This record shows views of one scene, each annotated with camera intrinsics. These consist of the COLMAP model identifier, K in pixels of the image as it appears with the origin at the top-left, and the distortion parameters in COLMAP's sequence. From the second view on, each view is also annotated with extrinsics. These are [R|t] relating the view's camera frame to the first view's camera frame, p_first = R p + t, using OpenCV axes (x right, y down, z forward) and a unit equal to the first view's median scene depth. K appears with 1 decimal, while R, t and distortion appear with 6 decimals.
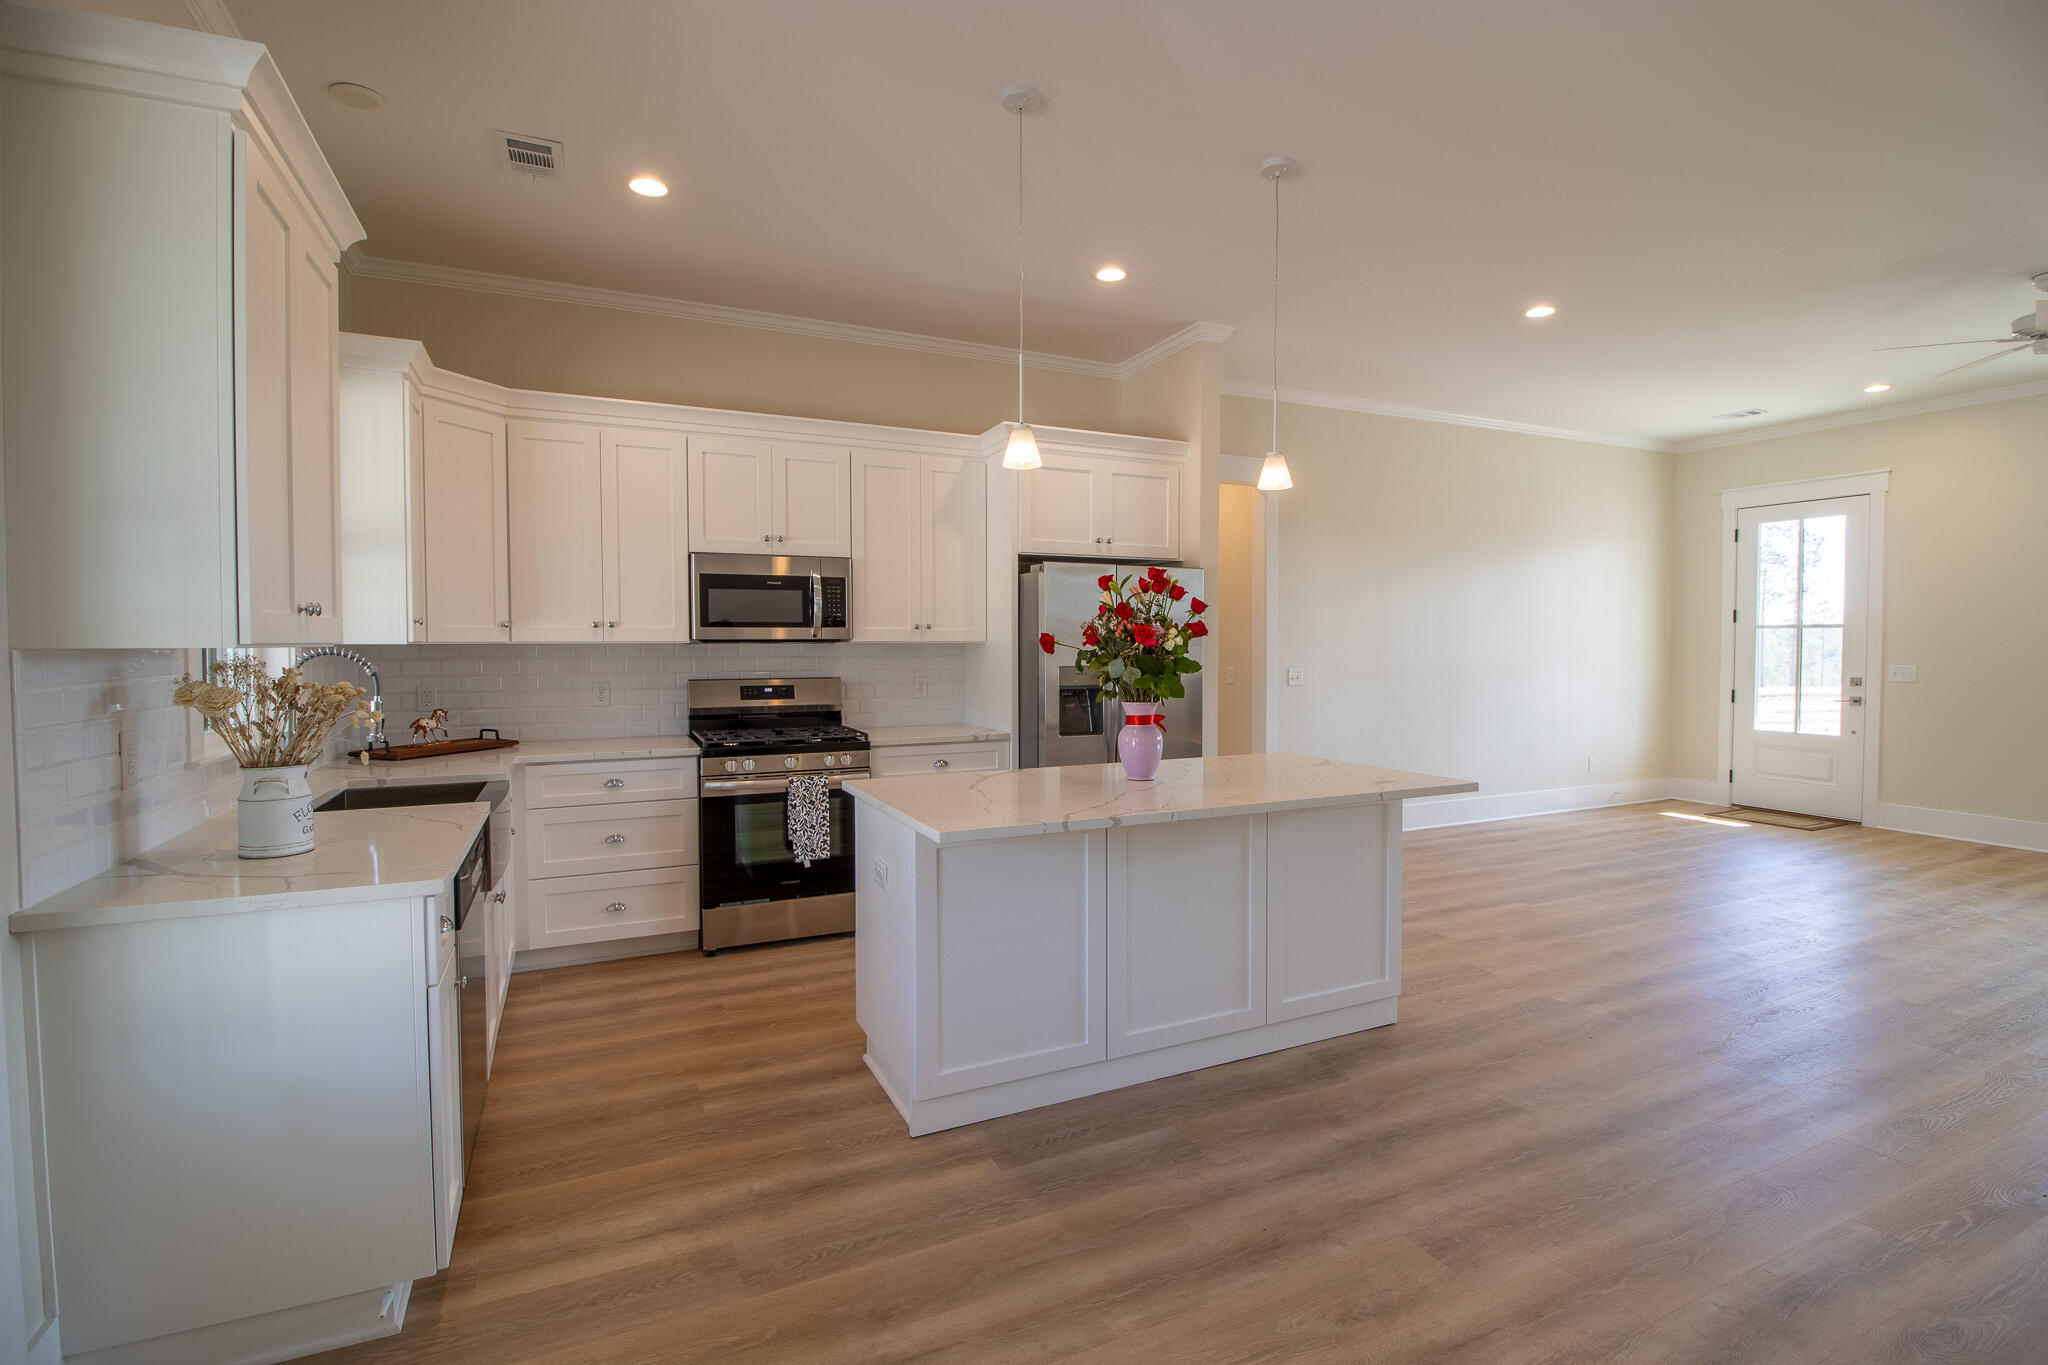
lens RADIAL K [[953.3, 0, 1043.2], [0, 953.3, 671.3], [0, 0, 1]] dist [-0.002394, -0.009610]
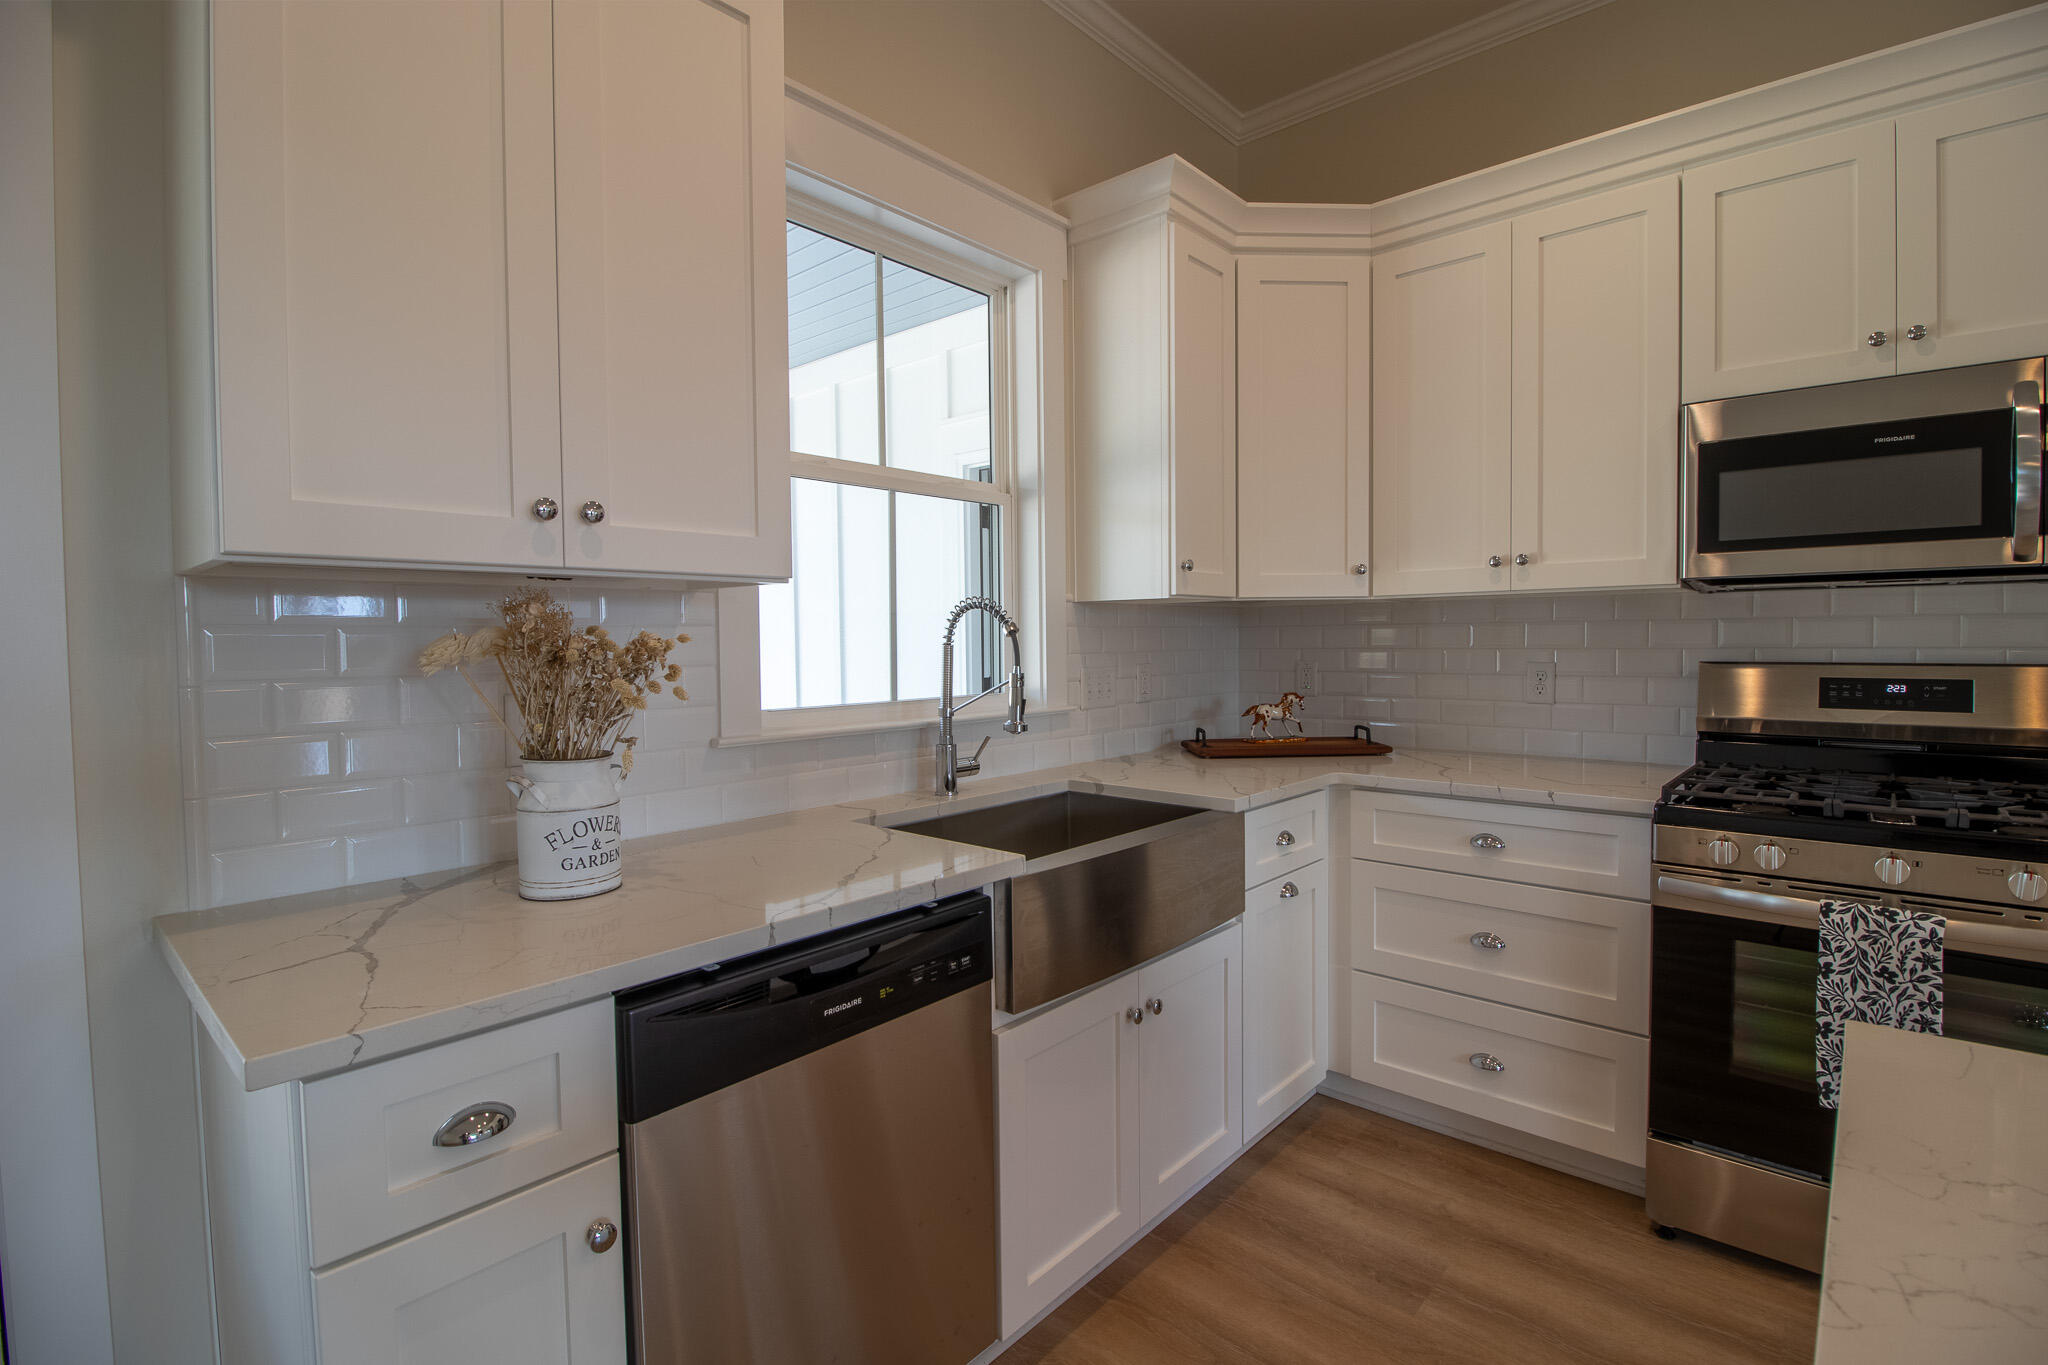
lens RADIAL K [[953.3, 0, 1033.8], [0, 953.3, 671.1], [0, 0, 1]] dist [-0.002394, -0.009610]
pose [[0.386890, 0.028772, -0.921677, -0.043198], [-0.018674, 0.999553, 0.023364, 0.010080], [0.921937, 0.008172, 0.387254, 0.544007]]
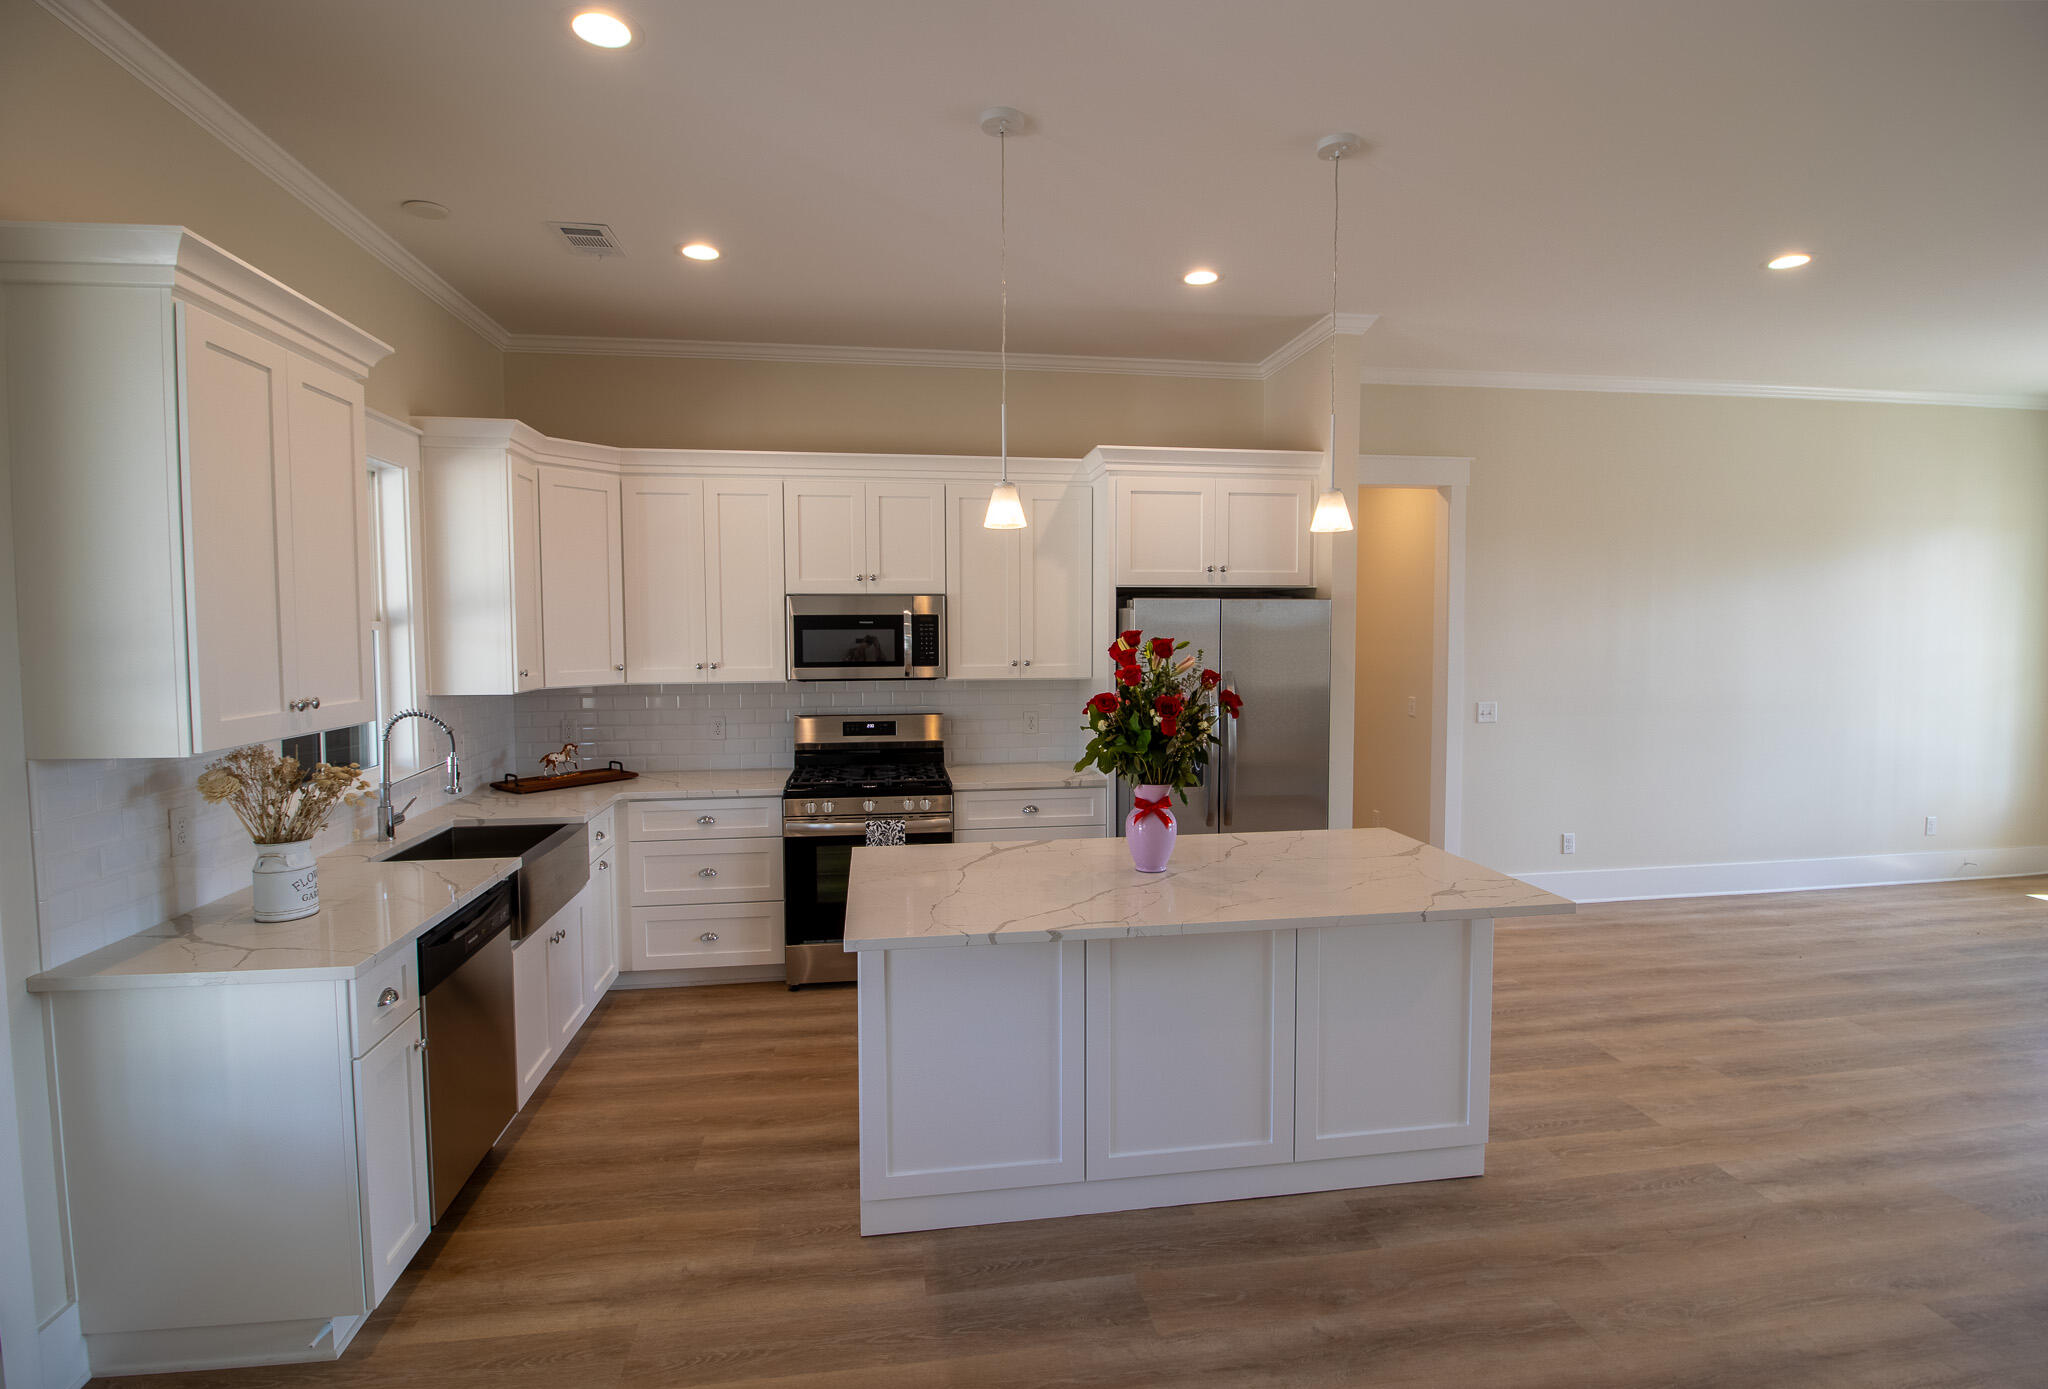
lens RADIAL K [[978.4, 0, 1023.5], [0, 978.4, 680.4], [0, 0, 1]] dist [-0.004770, -0.009184]
pose [[0.955833, 0.014180, -0.293569, 0.201101], [-0.006830, 0.999637, 0.026045, -0.067697], [0.293832, -0.022890, 0.955583, 0.075506]]
